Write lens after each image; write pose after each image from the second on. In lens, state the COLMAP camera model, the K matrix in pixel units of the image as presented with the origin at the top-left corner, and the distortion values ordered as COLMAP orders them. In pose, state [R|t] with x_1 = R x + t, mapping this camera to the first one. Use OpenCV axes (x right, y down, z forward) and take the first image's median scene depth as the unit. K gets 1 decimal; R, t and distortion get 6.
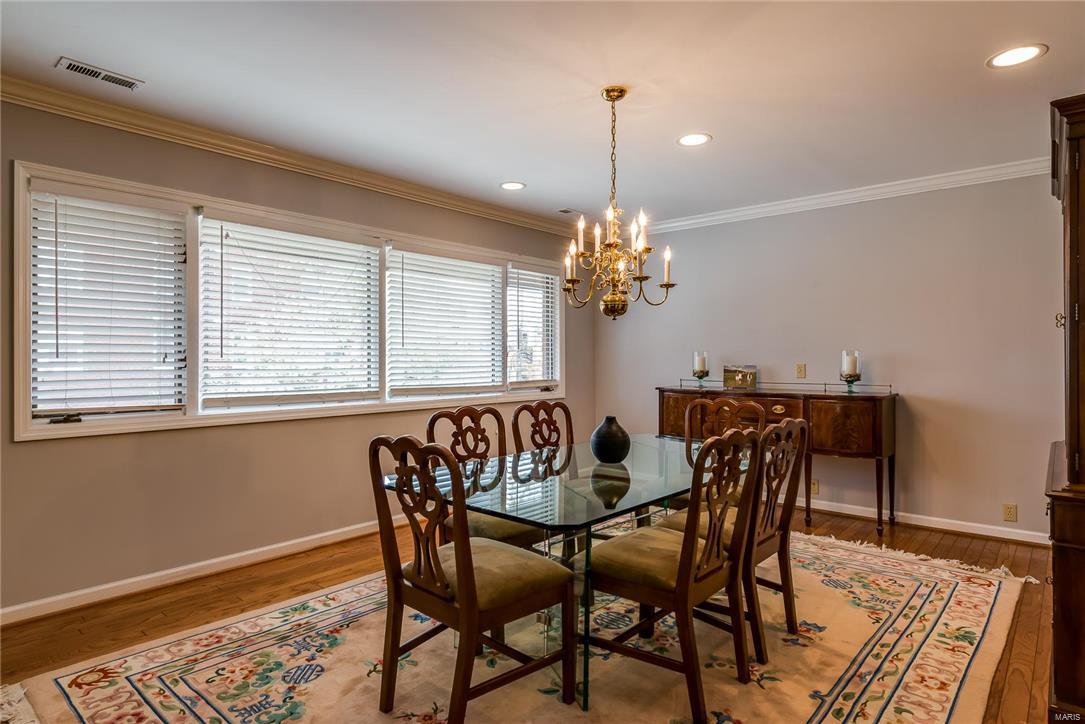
lens RADIAL K [[611.7, 0, 547.6], [0, 611.7, 355.5], [0, 0, 1]] dist [0.022662, -0.002480]
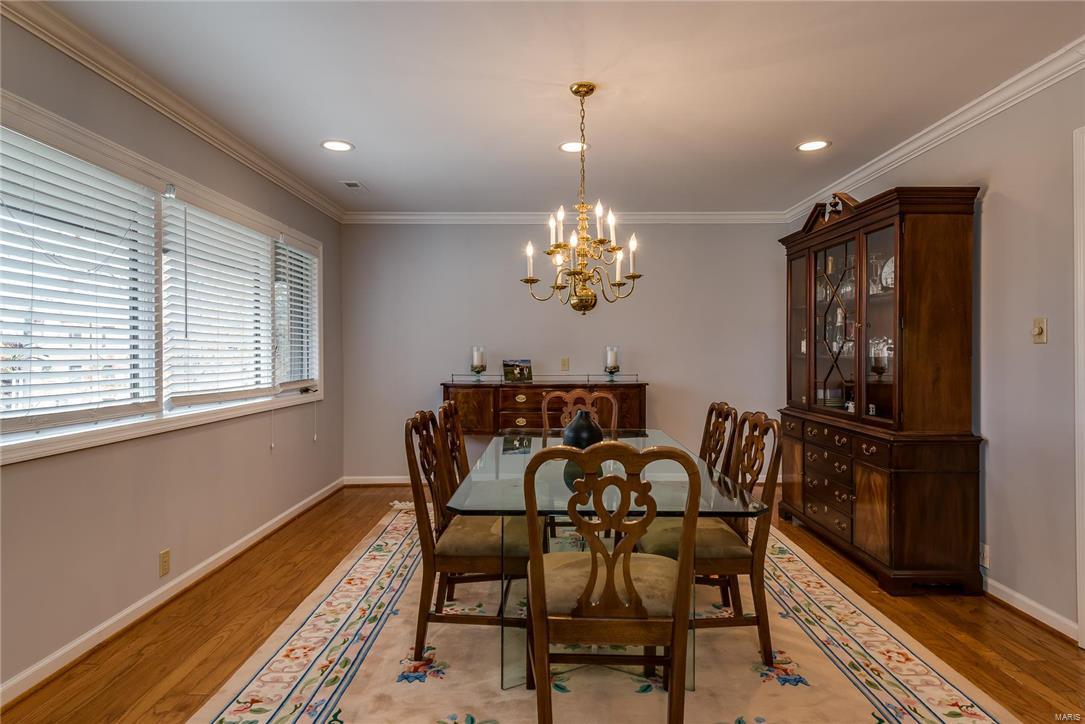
lens RADIAL K [[611.7, 0, 547.6], [0, 611.7, 355.5], [0, 0, 1]] dist [0.022662, -0.002480]
pose [[0.755004, -0.004003, 0.655708, -0.393415], [-0.001062, 0.999973, 0.007328, 0.000665], [-0.655719, -0.006229, 0.754979, 0.184054]]
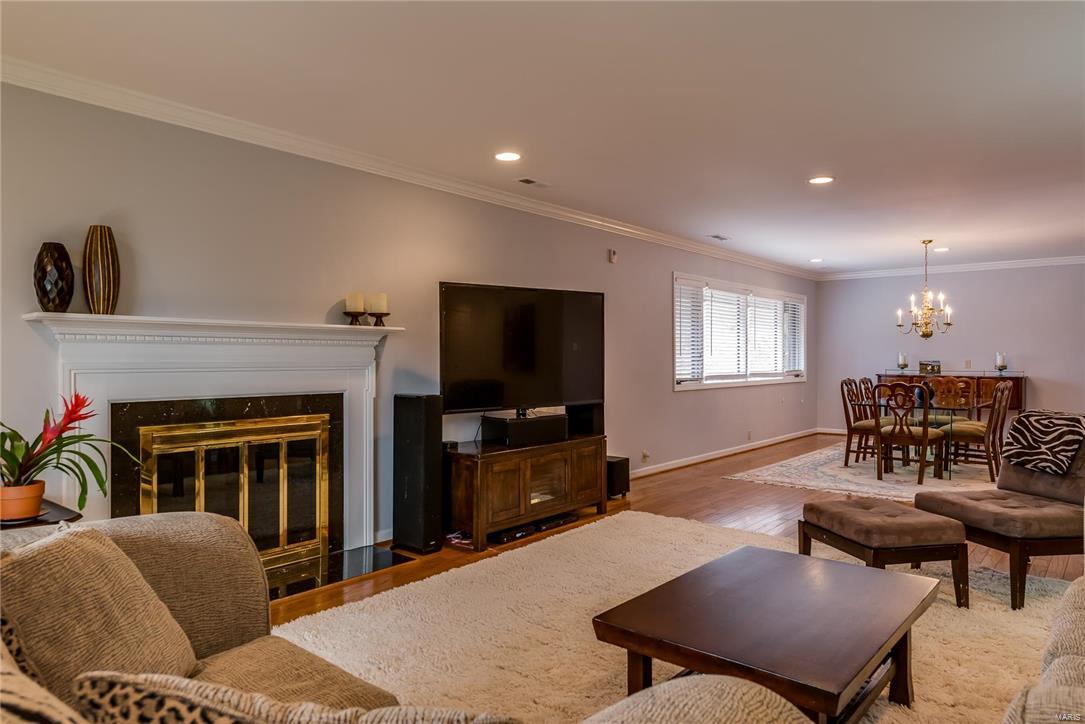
lens RADIAL K [[716.0, 0, 537.9], [0, 716.0, 358.3], [0, 0, 1]] dist [0.017640, -0.003773]
pose [[0.999705, 0.002176, 0.024203, -0.932439], [-0.002360, 0.999969, 0.007566, -0.003454], [-0.024185, -0.007621, 0.999678, -1.098073]]
